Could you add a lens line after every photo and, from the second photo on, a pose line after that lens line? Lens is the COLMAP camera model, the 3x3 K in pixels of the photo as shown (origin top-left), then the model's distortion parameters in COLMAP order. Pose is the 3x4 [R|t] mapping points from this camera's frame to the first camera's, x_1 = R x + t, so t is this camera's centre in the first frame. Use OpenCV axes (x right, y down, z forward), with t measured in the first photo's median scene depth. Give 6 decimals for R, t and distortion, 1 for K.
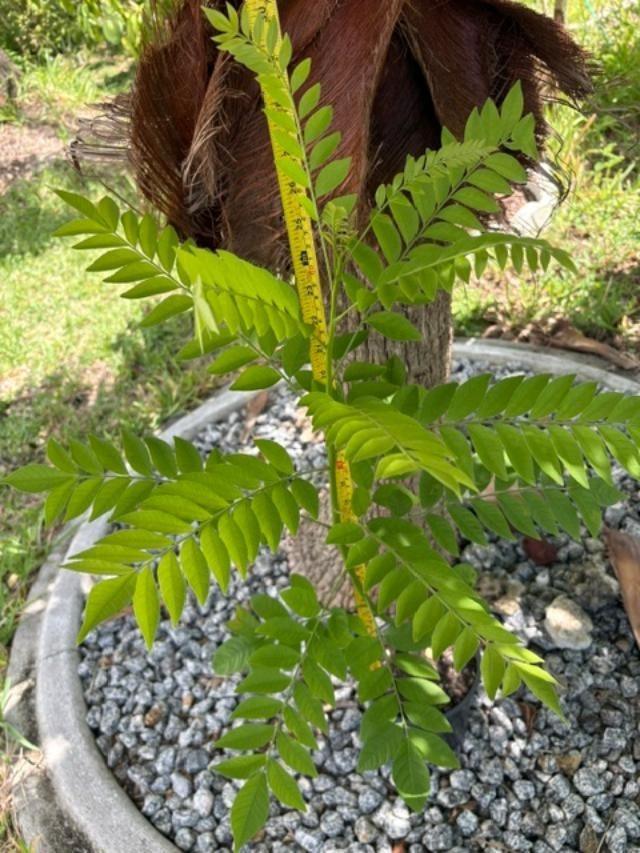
lens RADIAL K [[652.6, 0, 321.7], [0, 652.6, 430.6], [0, 0, 1]] dist [0.008071, -0.009166]
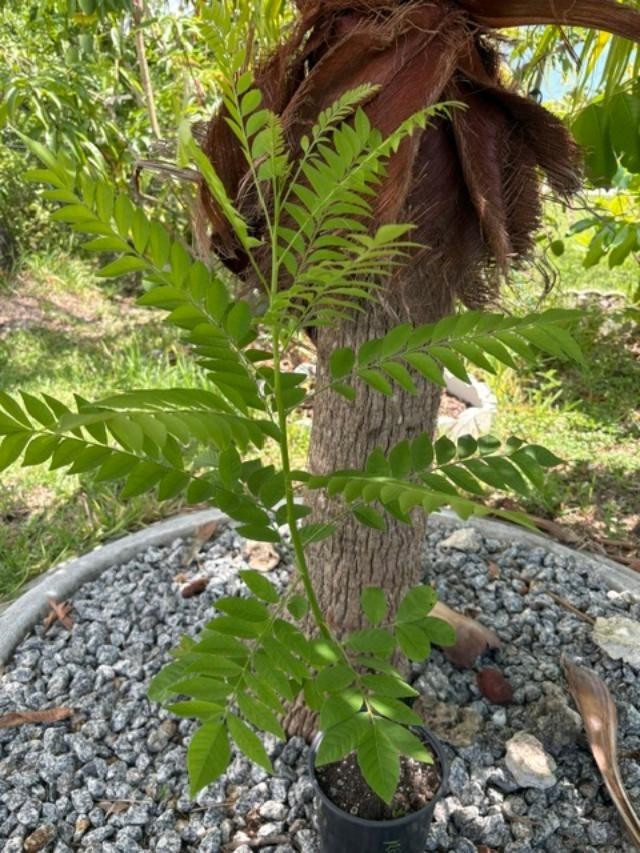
lens RADIAL K [[653.5, 0, 320.0], [0, 653.5, 426.5], [0, 0, 1]] dist [0.018400, -0.039873]
pose [[0.984549, 0.151783, 0.087321, -0.064407], [-0.111821, 0.928718, -0.353524, 0.222983], [-0.134755, 0.338297, 0.931341, 0.029781]]
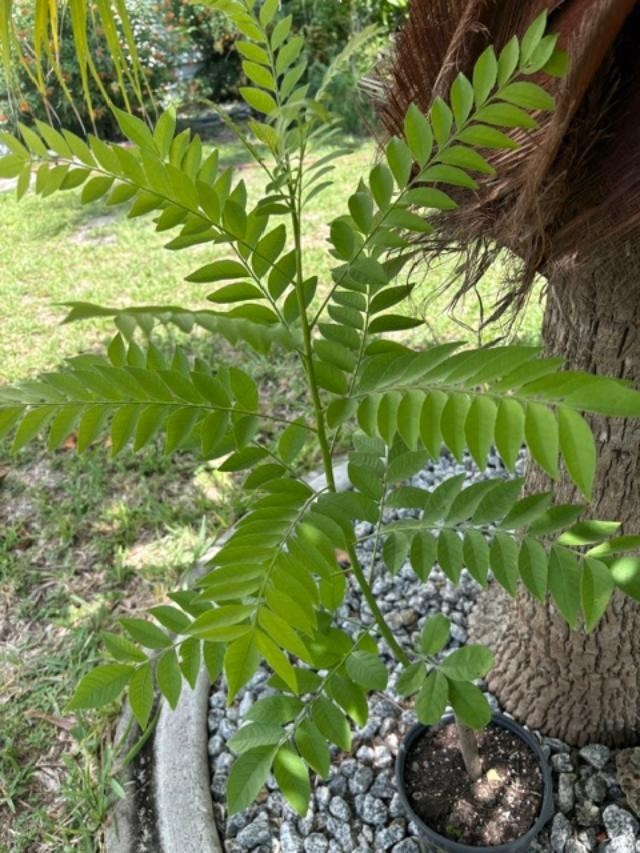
lens RADIAL K [[653.5, 0, 320.0], [0, 653.5, 426.5], [0, 0, 1]] dist [0.018400, -0.039873]
pose [[0.690727, 0.460152, -0.557814, 0.238827], [-0.473015, 0.870992, 0.132776, -0.037194], [0.546949, 0.172142, 0.819276, 0.131592]]
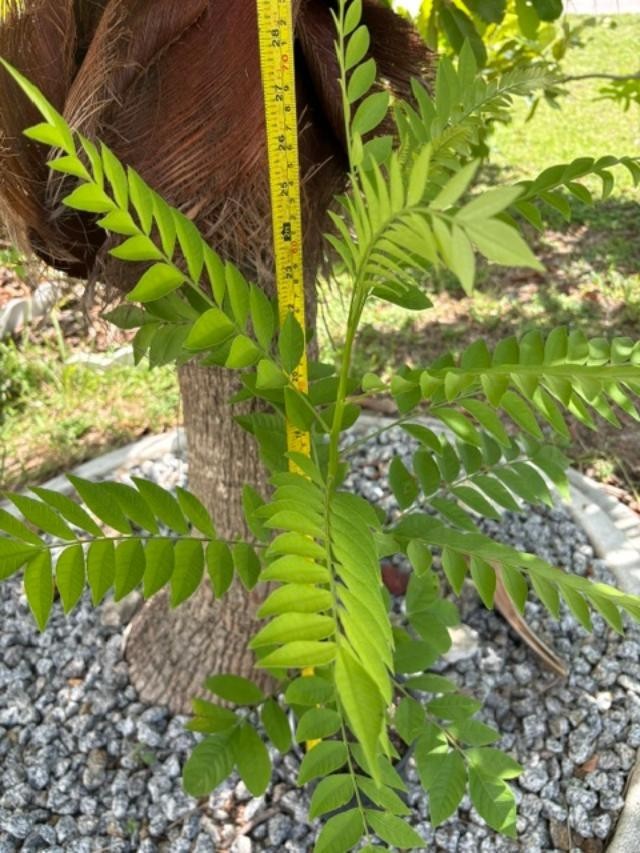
lens RADIAL K [[655.4, 0, 319.6], [0, 655.4, 430.7], [0, 0, 1]] dist [0.025396, -0.046098]
pose [[0.882477, -0.168558, 0.439116, -0.195335], [0.248993, 0.959454, -0.132099, 0.076025], [-0.399045, 0.225911, 0.888666, 0.112616]]
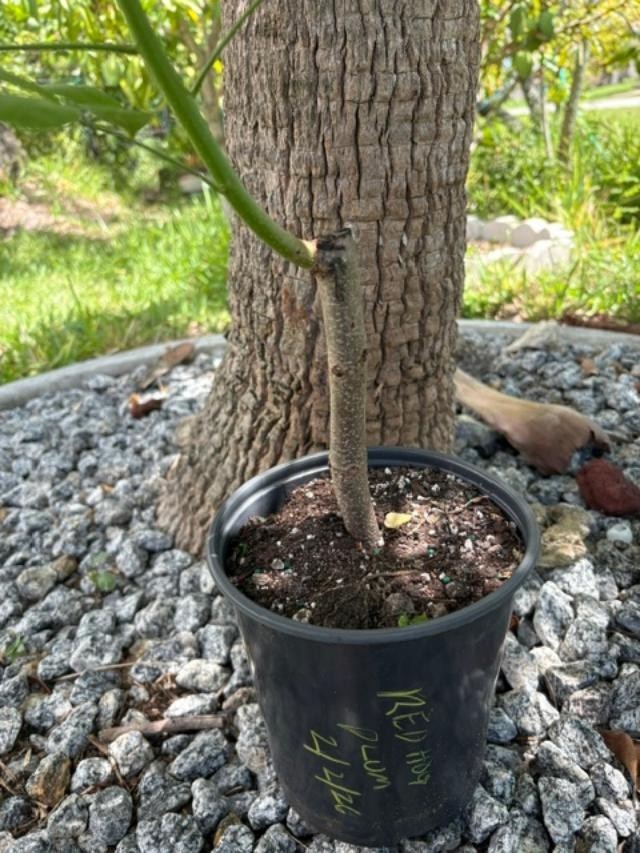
lens RADIAL K [[657.3, 0, 326.9], [0, 657.3, 429.3], [0, 0, 1]] dist [0.010476, -0.039588]
pose [[0.993818, 0.110059, 0.014599, 0.097370], [-0.101186, 0.952016, -0.288838, 0.361165], [-0.045687, 0.285575, 0.957267, 0.538848]]
